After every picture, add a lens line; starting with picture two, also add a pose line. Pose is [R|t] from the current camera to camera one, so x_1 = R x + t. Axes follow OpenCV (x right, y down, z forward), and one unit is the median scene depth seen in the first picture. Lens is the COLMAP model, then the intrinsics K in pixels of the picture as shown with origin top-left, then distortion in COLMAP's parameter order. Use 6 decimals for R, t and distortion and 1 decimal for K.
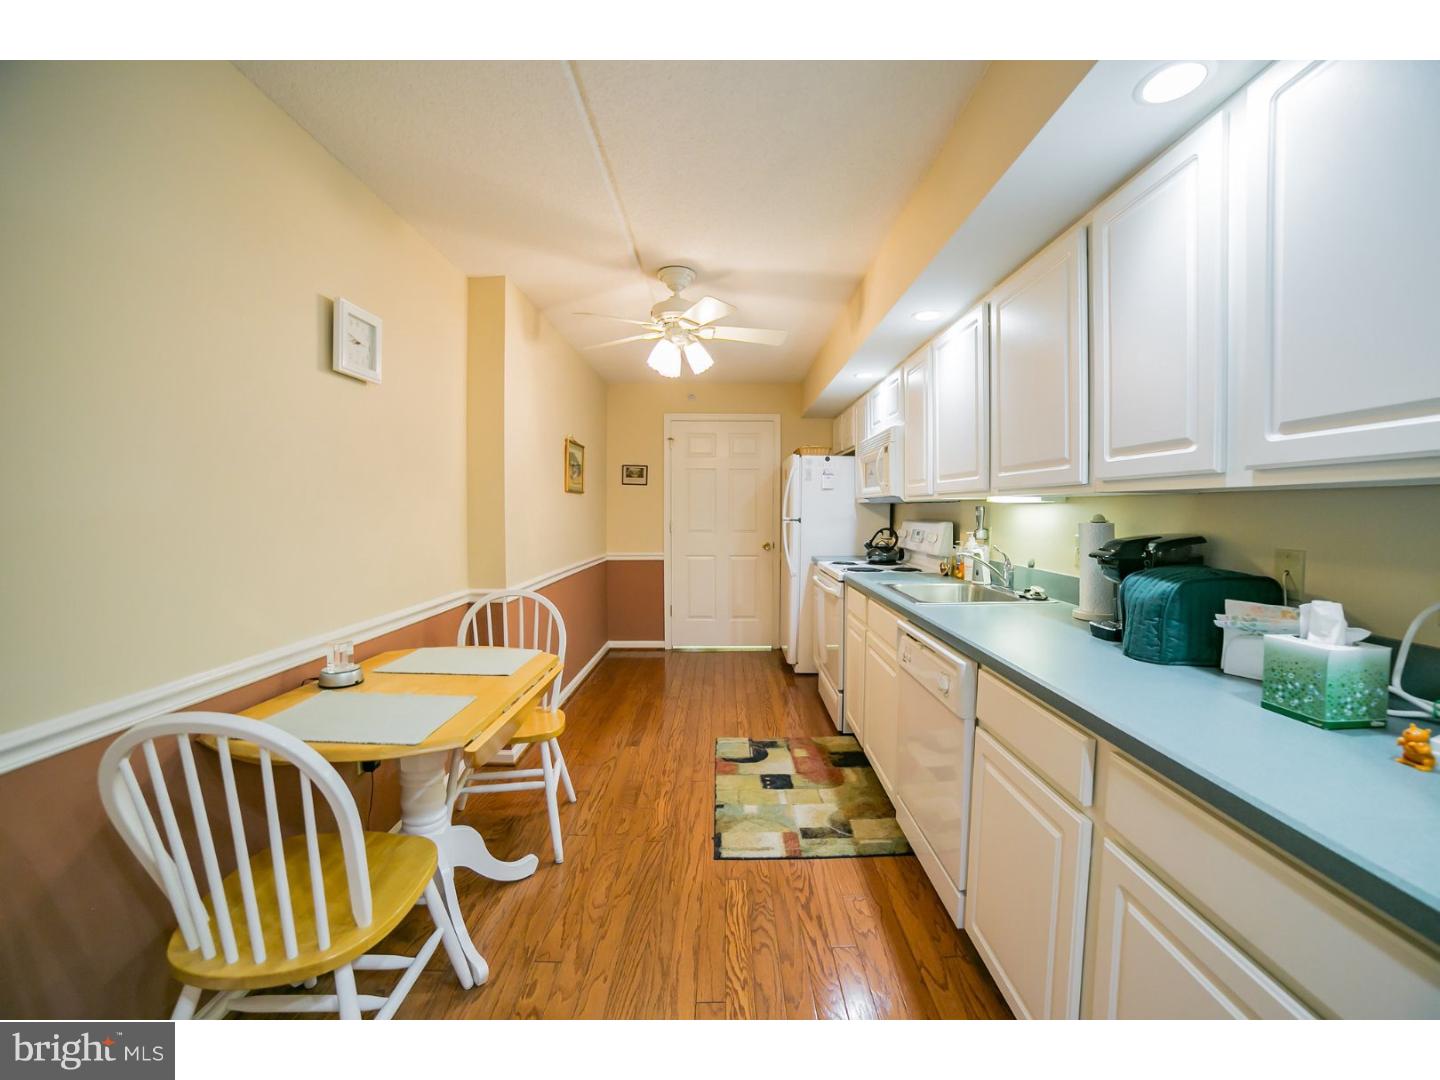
lens RADIAL K [[608.1, 0, 737.2], [0, 608.1, 537.0], [0, 0, 1]] dist [-0.099209, 0.033826]
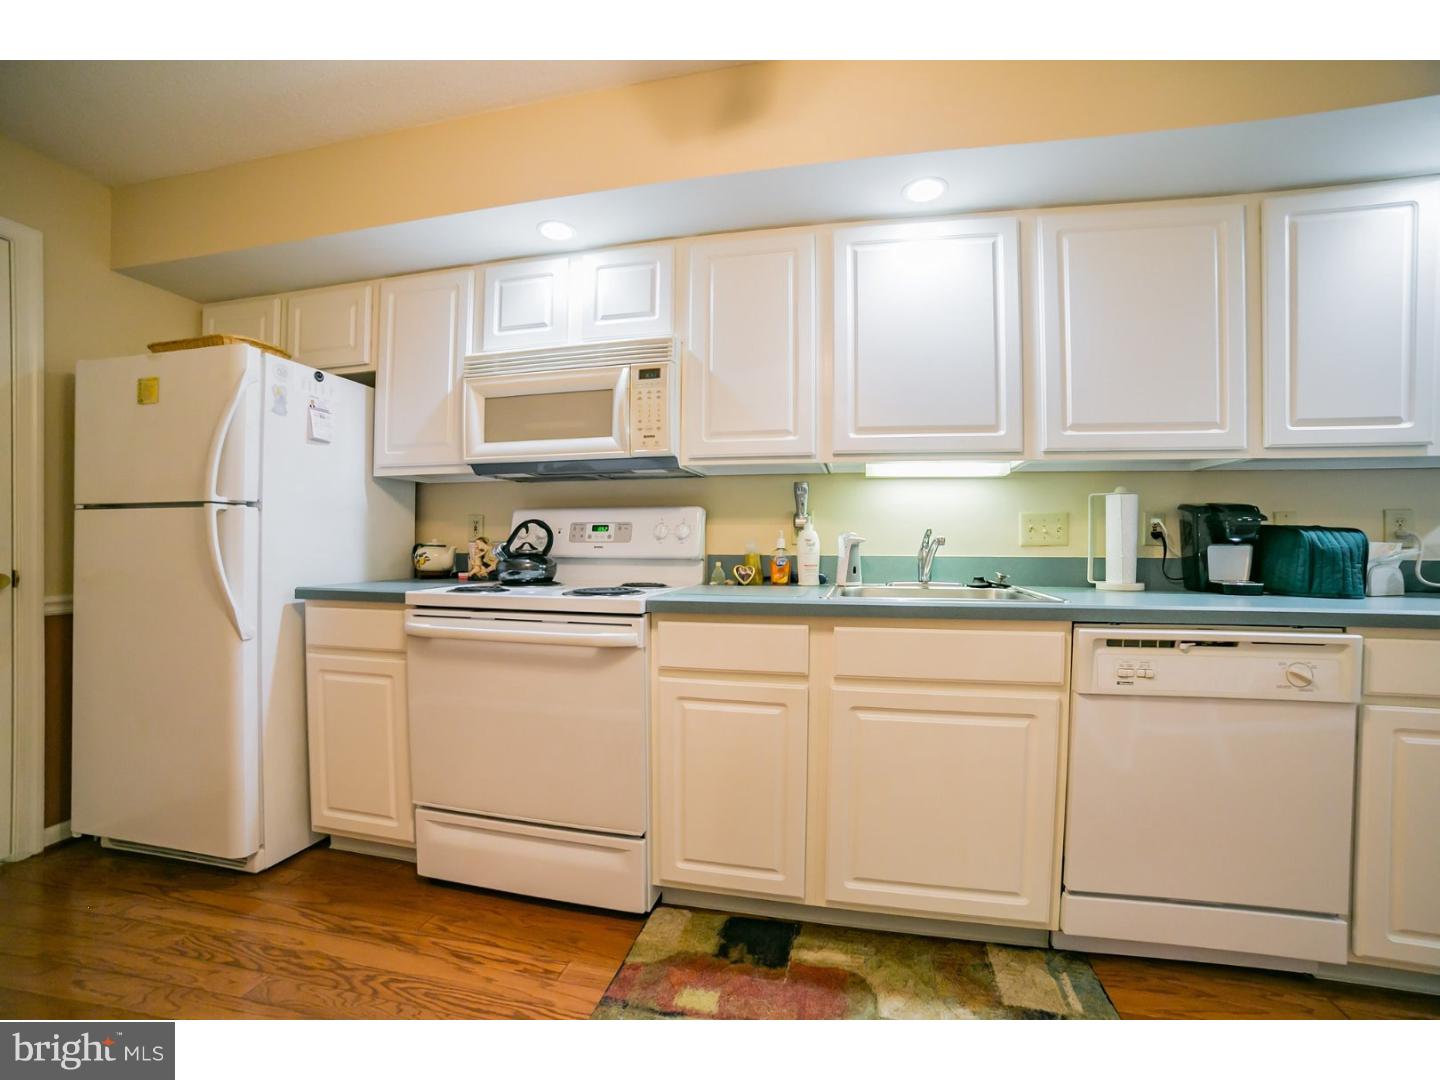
lens RADIAL K [[588.7, 0, 737.5], [0, 588.7, 543.3], [0, 0, 1]] dist [-0.094467, 0.029648]
pose [[0.212539, 0.000952, 0.977152, -0.272989], [0.042409, 0.999048, -0.010197, 0.023553], [-0.976232, 0.043607, 0.212296, 0.807112]]
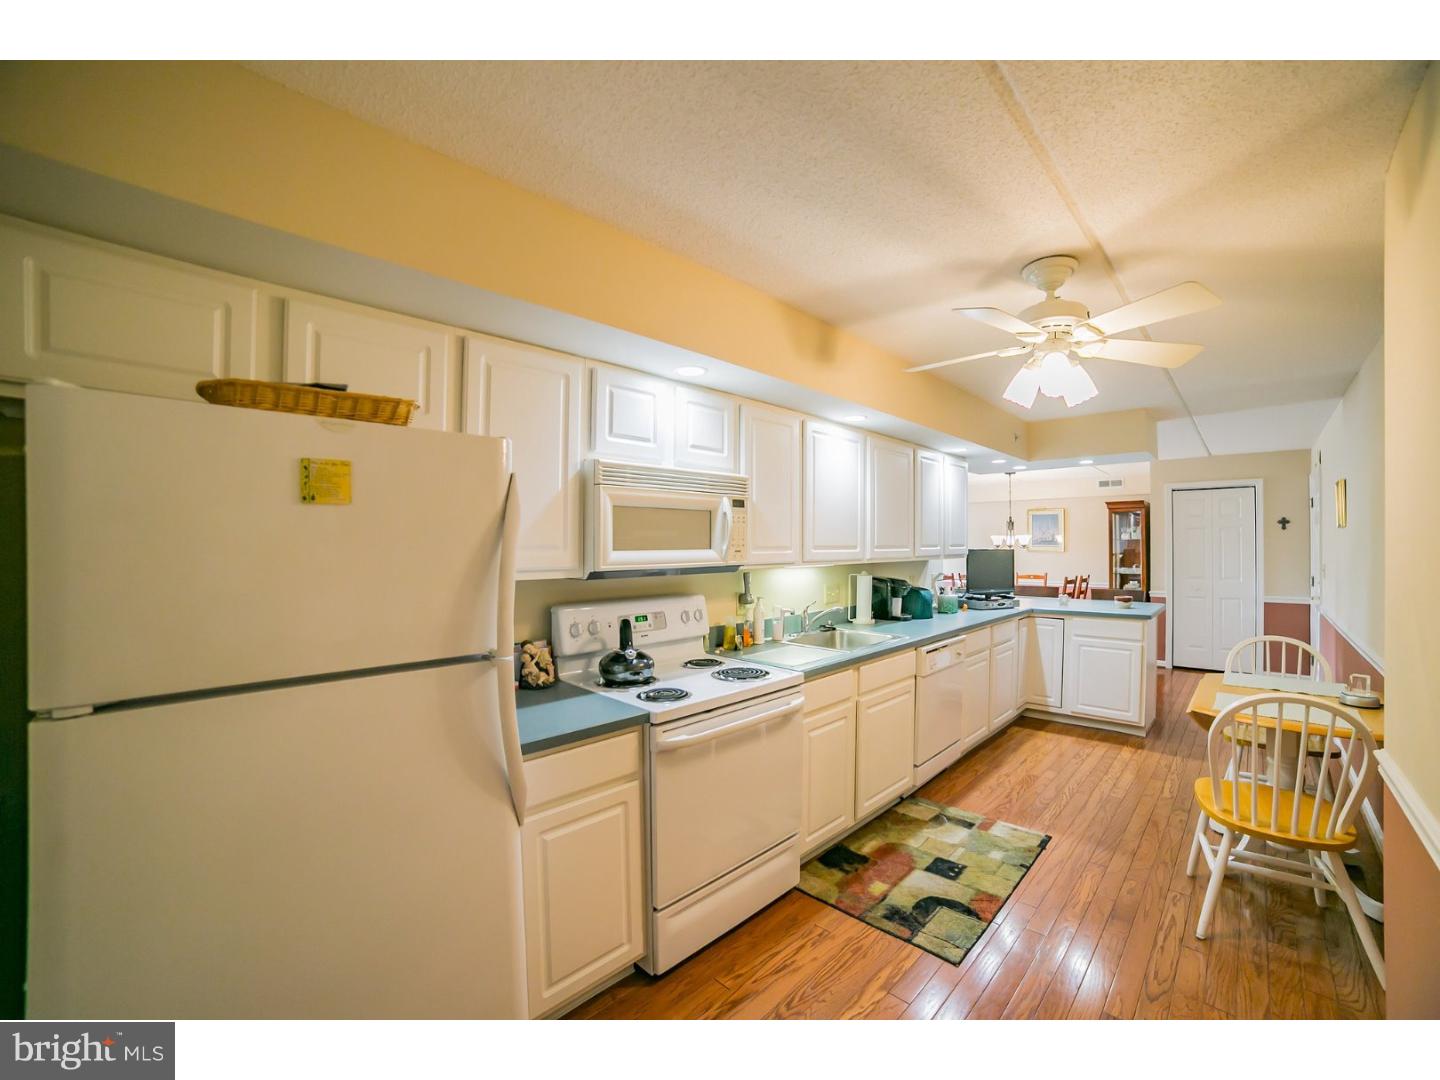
lens RADIAL K [[588.7, 0, 737.5], [0, 588.7, 543.3], [0, 0, 1]] dist [-0.094467, 0.029648]
pose [[-0.720592, 0.003597, 0.693350, -0.263053], [0.035808, 0.998845, 0.032032, -0.118012], [-0.692434, 0.047909, -0.719888, 1.525341]]
